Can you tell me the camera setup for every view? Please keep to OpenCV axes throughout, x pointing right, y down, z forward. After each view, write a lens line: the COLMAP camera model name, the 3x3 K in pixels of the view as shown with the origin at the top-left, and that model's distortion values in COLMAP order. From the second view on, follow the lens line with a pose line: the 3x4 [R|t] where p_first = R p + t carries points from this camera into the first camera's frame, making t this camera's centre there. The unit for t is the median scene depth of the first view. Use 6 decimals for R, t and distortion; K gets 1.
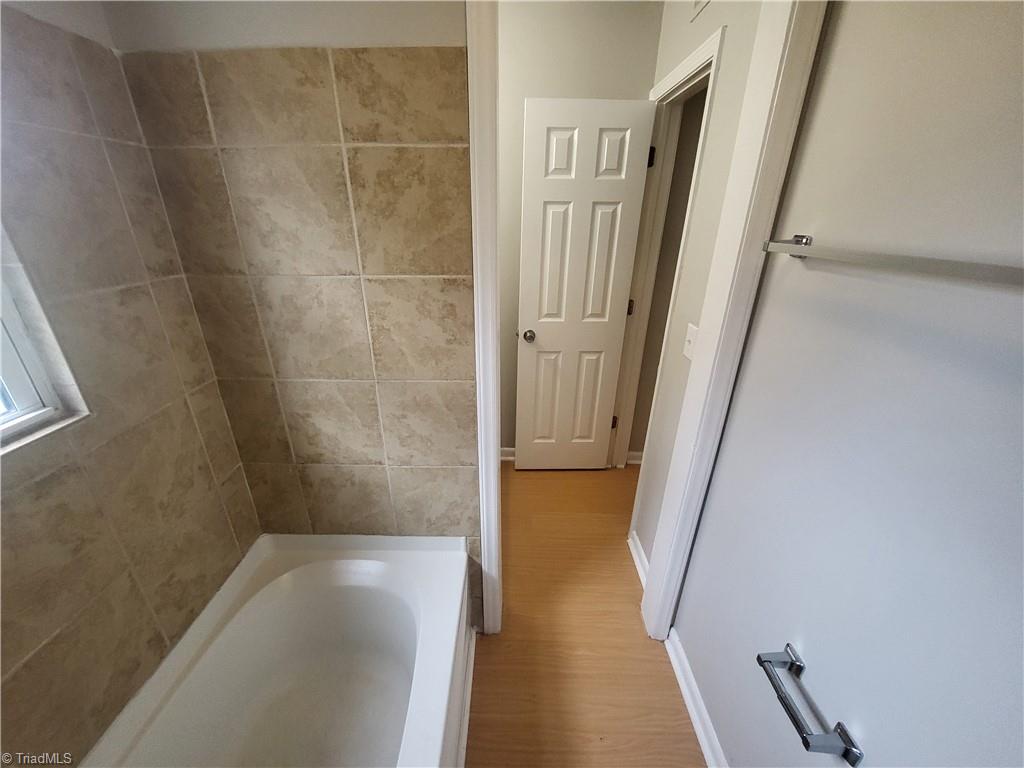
lens RADIAL K [[405.2, 0, 509.6], [0, 405.2, 391.8], [0, 0, 1]] dist [0.000862, -0.000795]
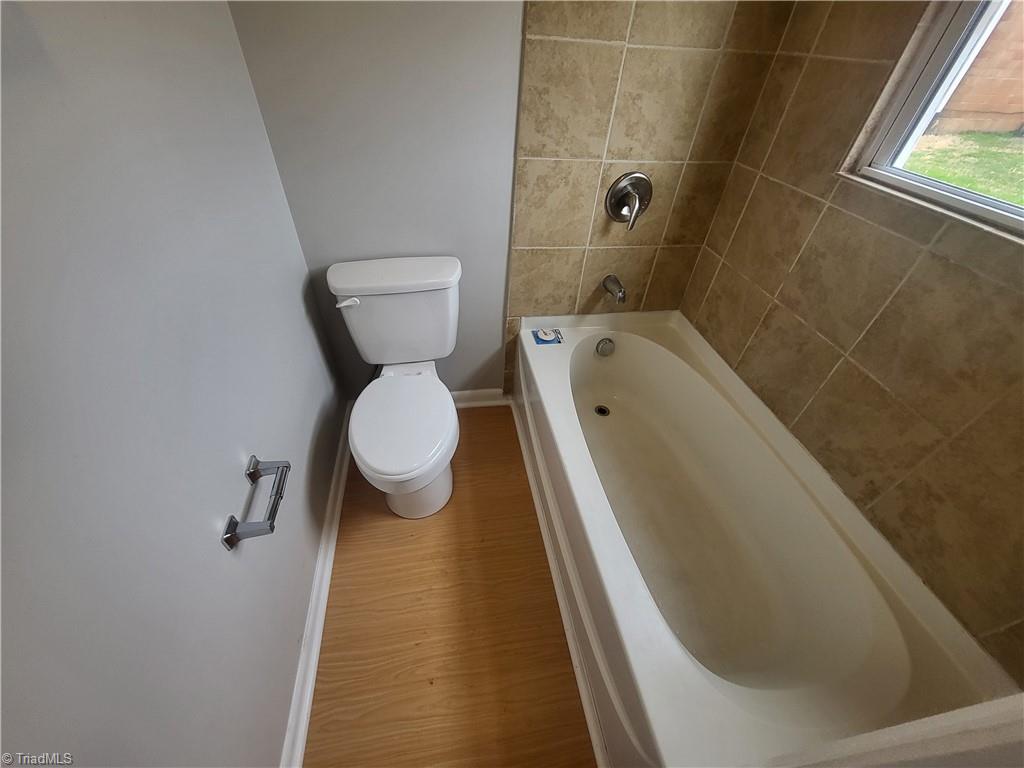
lens RADIAL K [[405.2, 0, 500.6], [0, 405.2, 387.7], [0, 0, 1]] dist [0.000862, -0.000795]
pose [[-0.983074, 0.079044, -0.165283, 0.216325], [-0.120682, 0.399398, 0.908800, -0.321356], [0.137848, 0.913364, -0.383098, 1.023946]]
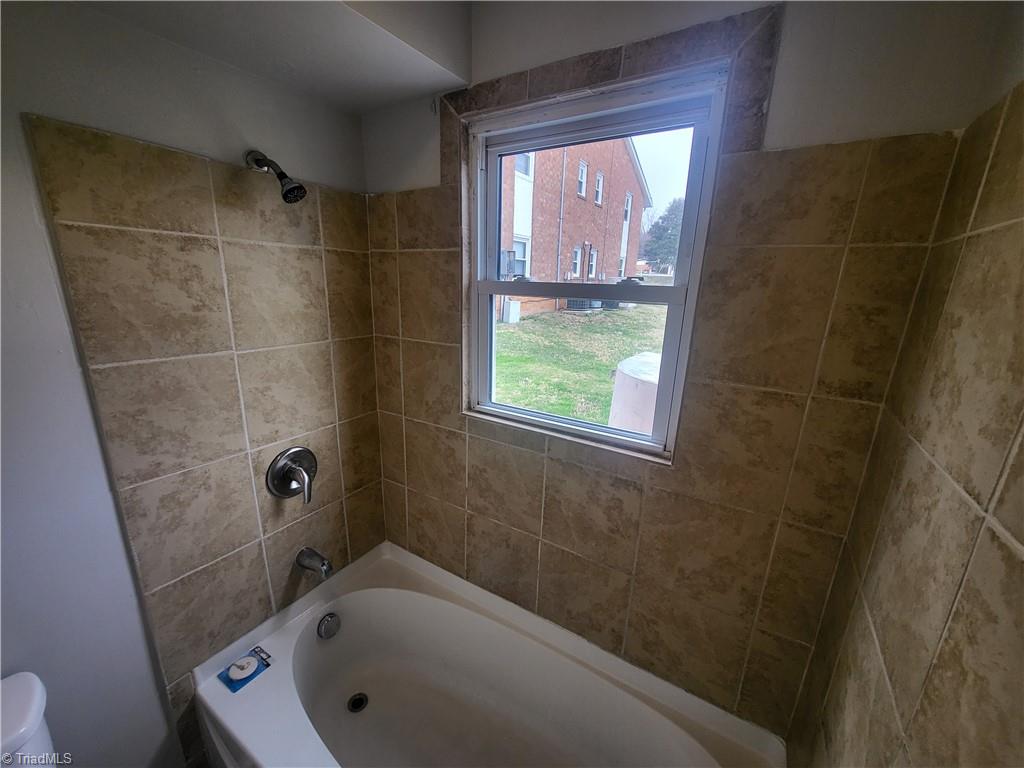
lens RADIAL K [[405.2, 0, 502.8], [0, 405.2, 388.7], [0, 0, 1]] dist [0.000862, -0.000795]
pose [[-0.517552, 0.201154, -0.831671, 0.165505], [-0.380745, 0.816303, 0.434376, -0.391068], [0.766272, 0.541467, -0.345891, 0.751869]]
